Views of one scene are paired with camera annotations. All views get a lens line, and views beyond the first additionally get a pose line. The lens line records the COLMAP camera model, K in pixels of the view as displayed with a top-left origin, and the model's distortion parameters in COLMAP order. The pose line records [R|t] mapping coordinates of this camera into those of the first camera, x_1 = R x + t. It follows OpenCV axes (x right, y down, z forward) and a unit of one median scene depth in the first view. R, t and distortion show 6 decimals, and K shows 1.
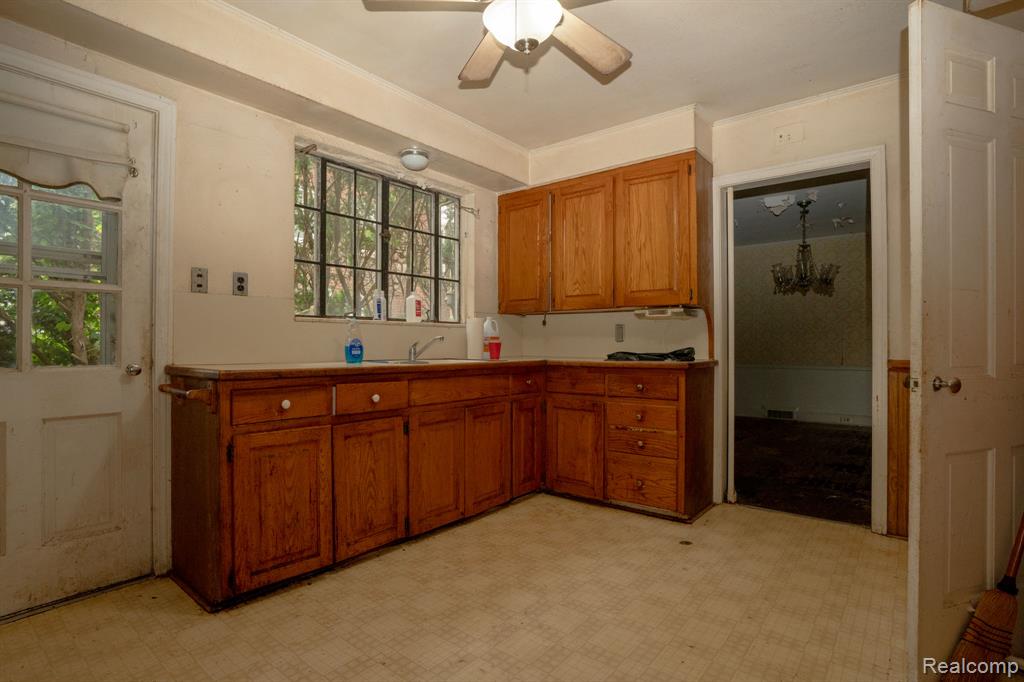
lens RADIAL K [[513.1, 0, 509.7], [0, 513.1, 345.4], [0, 0, 1]] dist [-0.023013, 0.002799]
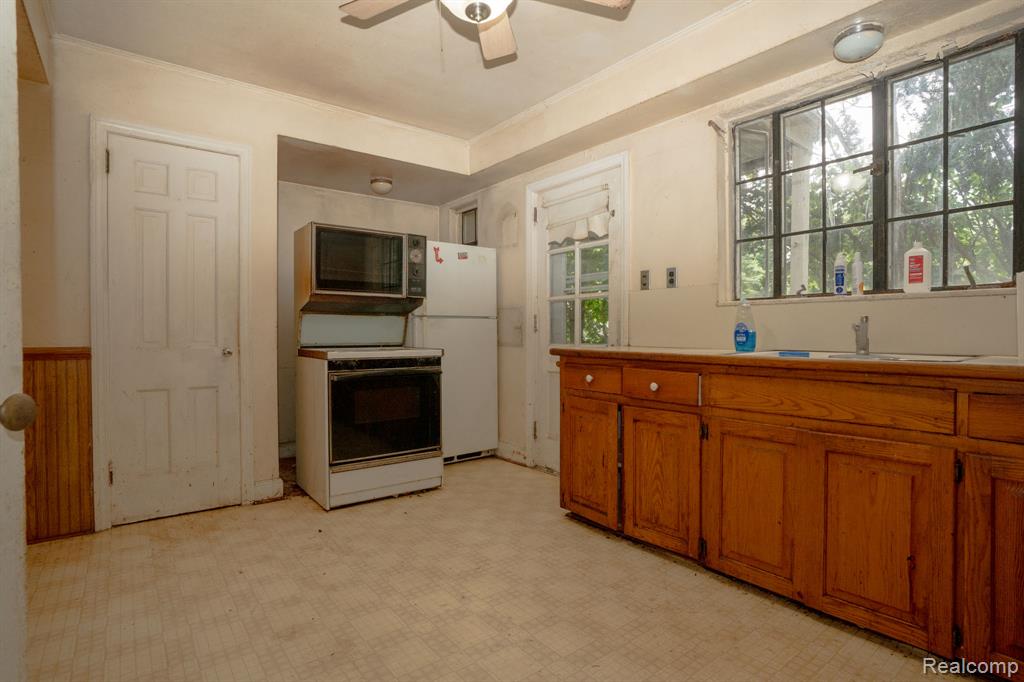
lens RADIAL K [[513.1, 0, 507.7], [0, 513.1, 335.7], [0, 0, 1]] dist [-0.023013, 0.002799]
pose [[-0.215829, 0.006290, -0.976411, 0.632393], [0.000963, 0.999980, 0.006229, 0.002593], [0.976431, 0.000404, -0.215831, 0.827024]]
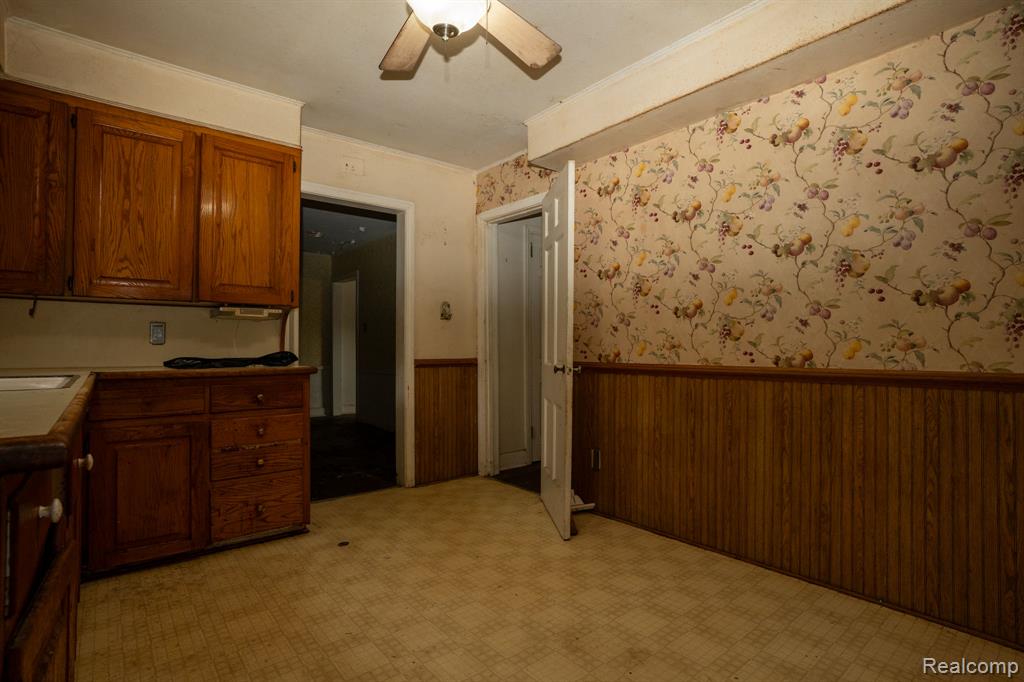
lens RADIAL K [[513.1, 0, 511.8], [0, 513.1, 341.3], [0, 0, 1]] dist [-0.023013, 0.002799]
pose [[0.203988, 0.011472, 0.978906, -0.565933], [0.000608, 0.999930, -0.011845, -0.003331], [-0.978973, 0.003011, 0.203967, 0.450106]]
